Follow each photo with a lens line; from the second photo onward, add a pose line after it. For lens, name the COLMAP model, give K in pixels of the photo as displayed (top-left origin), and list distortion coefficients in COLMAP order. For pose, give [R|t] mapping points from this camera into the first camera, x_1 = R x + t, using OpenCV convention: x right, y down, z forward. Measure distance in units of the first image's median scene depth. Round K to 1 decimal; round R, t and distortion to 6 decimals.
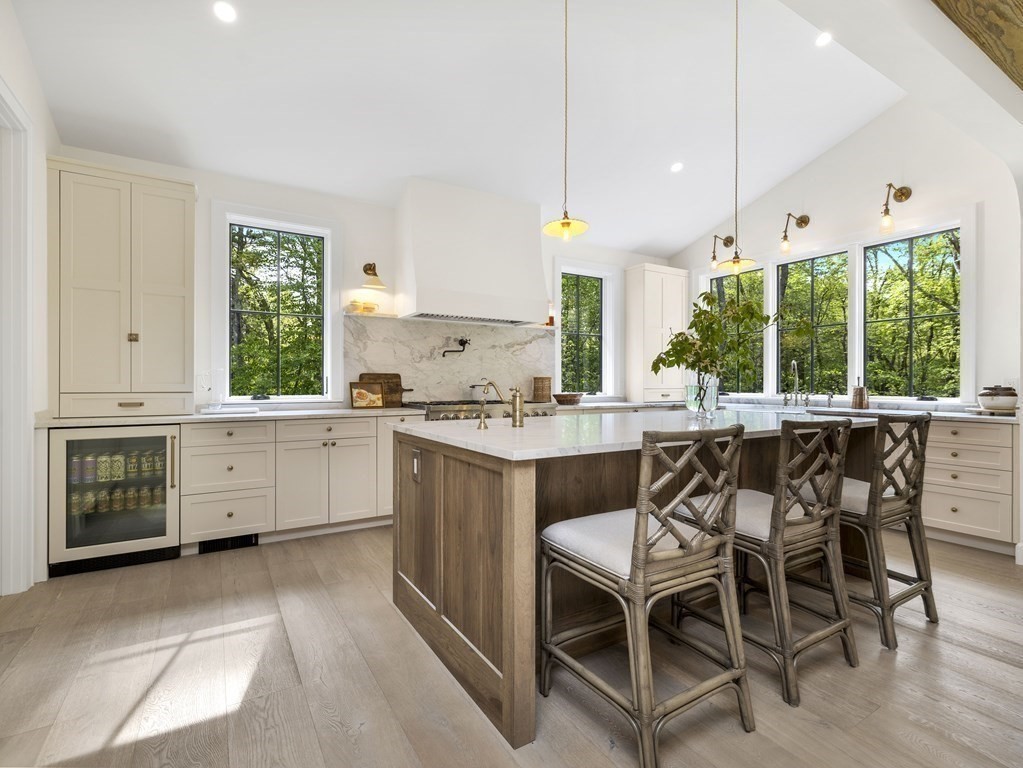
lens RADIAL K [[491.9, 0, 521.0], [0, 491.9, 385.6], [0, 0, 1]] dist [-0.002230, 0.000957]
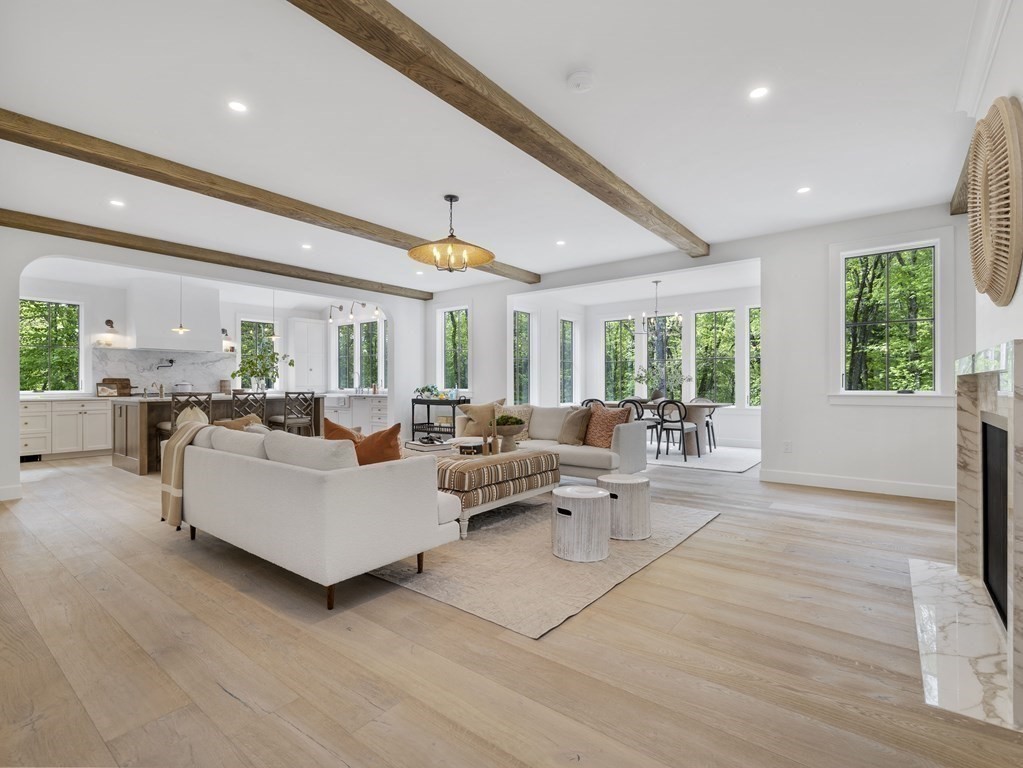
lens RADIAL K [[491.9, 0, 509.3], [0, 491.9, 383.6], [0, 0, 1]] dist [-0.002230, 0.000957]
pose [[0.942456, -0.003859, 0.334309, 0.686704], [0.005643, 0.999975, -0.004366, 0.015940], [-0.334283, 0.006001, 0.942454, -1.742766]]
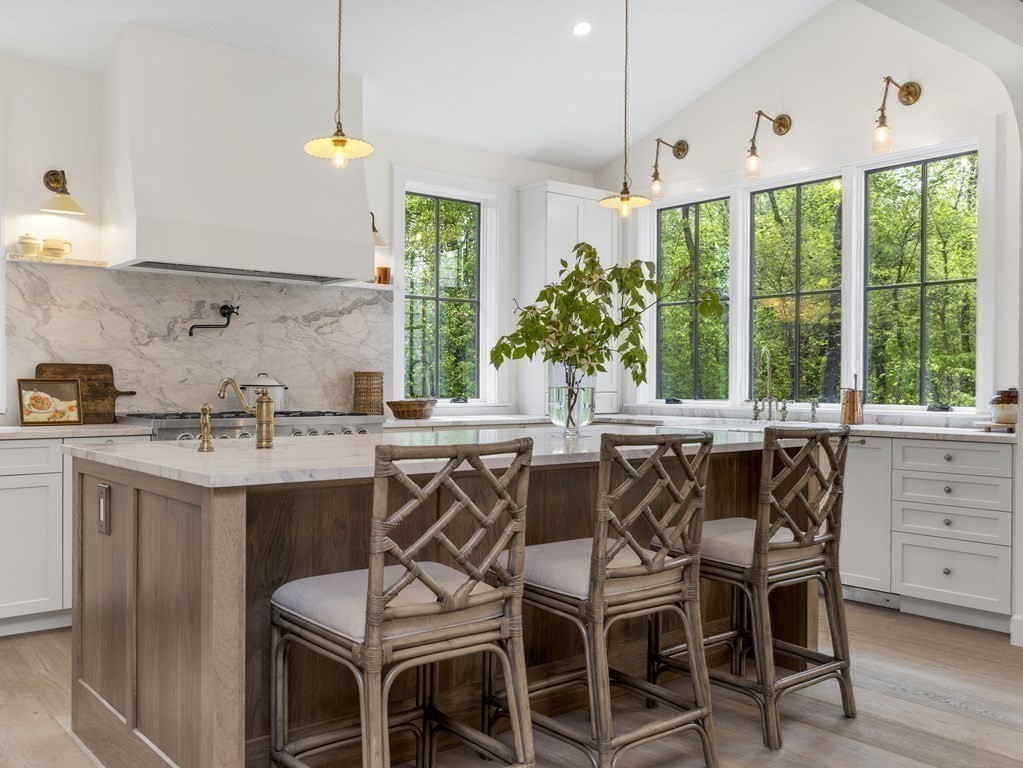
lens RADIAL K [[923.8, 0, 492.2], [0, 923.8, 392.3], [0, 0, 1]] dist [0.002215, 0.000000]
pose [[0.993308, 0.002749, 0.115466, 0.098108], [-0.003435, 0.999978, 0.005737, 0.000387], [-0.115448, -0.006095, 0.993295, -0.167816]]
